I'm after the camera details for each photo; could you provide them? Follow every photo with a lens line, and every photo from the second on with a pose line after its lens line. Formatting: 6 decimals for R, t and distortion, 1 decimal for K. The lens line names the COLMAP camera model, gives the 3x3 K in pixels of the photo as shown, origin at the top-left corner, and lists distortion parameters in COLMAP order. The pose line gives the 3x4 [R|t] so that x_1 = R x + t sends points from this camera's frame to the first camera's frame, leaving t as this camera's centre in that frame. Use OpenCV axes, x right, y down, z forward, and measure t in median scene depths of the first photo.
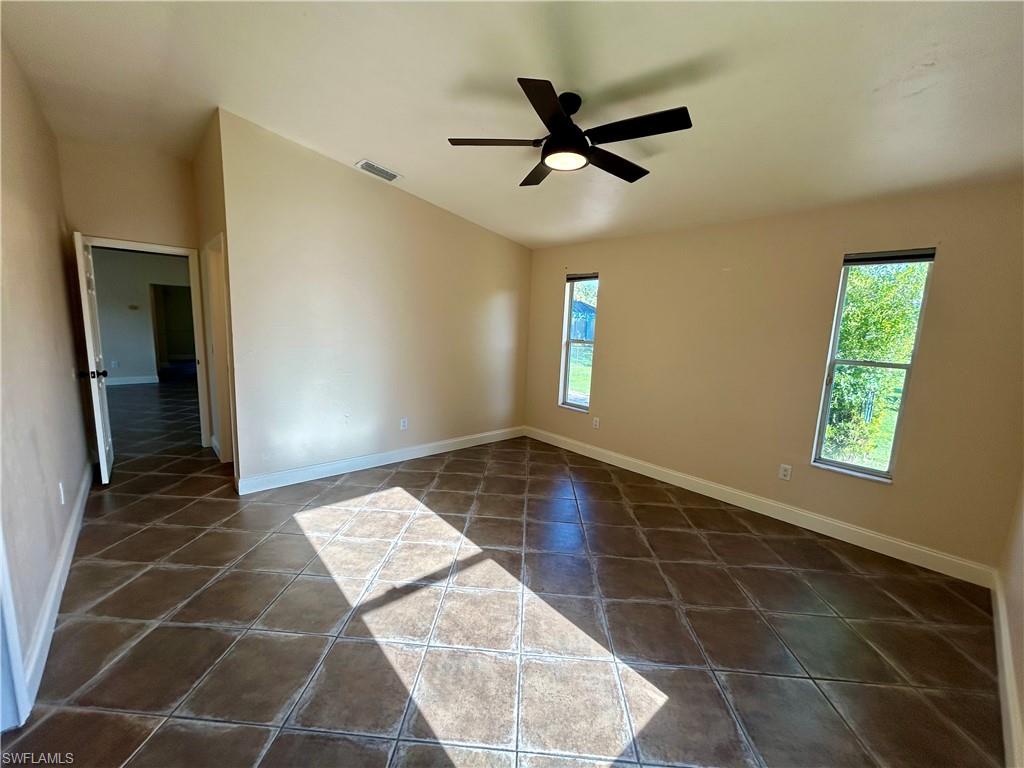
lens RADIAL K [[411.9, 0, 510.0], [0, 411.9, 384.6], [0, 0, 1]] dist [-0.003801, 0.003044]
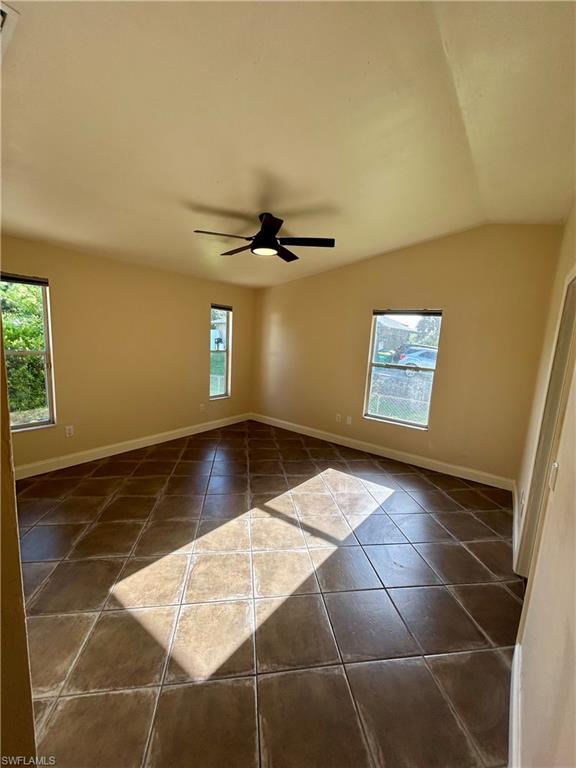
lens RADIAL K [[307.9, 0, 289.4], [0, 307.9, 381.5], [0, 0, 1]] dist [-0.000457, -0.000450]
pose [[-0.196134, -0.188826, 0.962225, -0.939087], [0.088352, 0.973890, 0.209124, -0.213966], [-0.976589, 0.126031, -0.174330, 0.919658]]
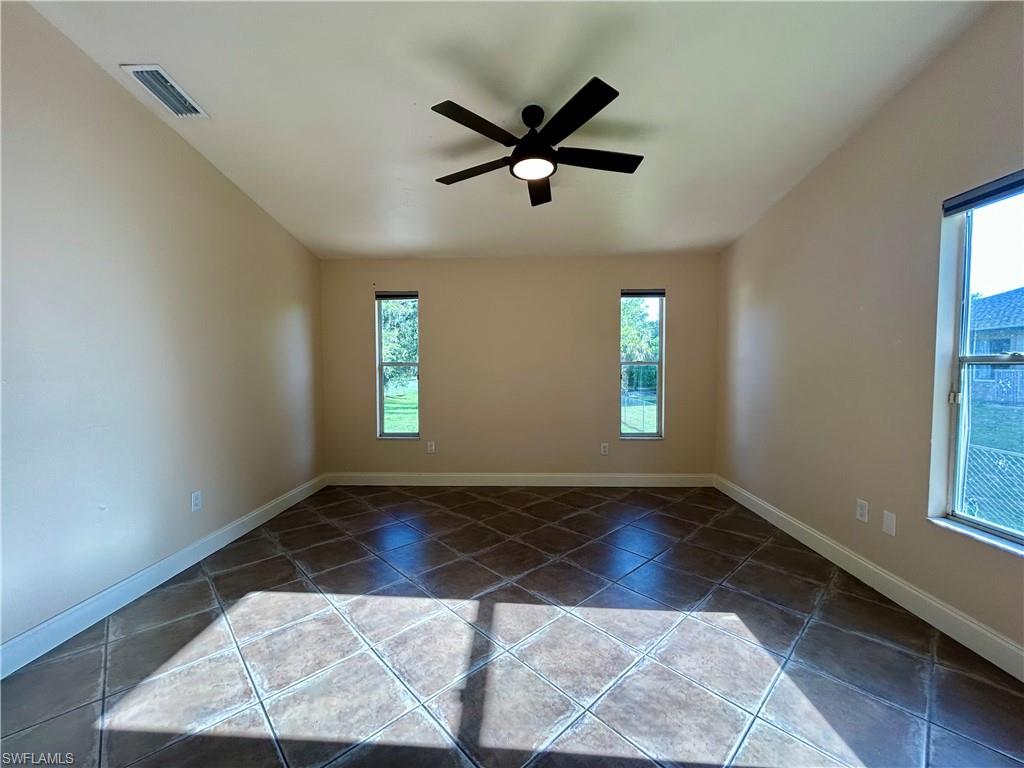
lens RADIAL K [[411.9, 0, 510.0], [0, 411.9, 384.6], [0, 0, 1]] dist [-0.003801, 0.003044]
pose [[0.688955, -0.070516, 0.721366, -0.528963], [0.140475, 0.989376, -0.037448, 0.017367], [-0.711061, 0.127134, 0.691541, 0.307641]]
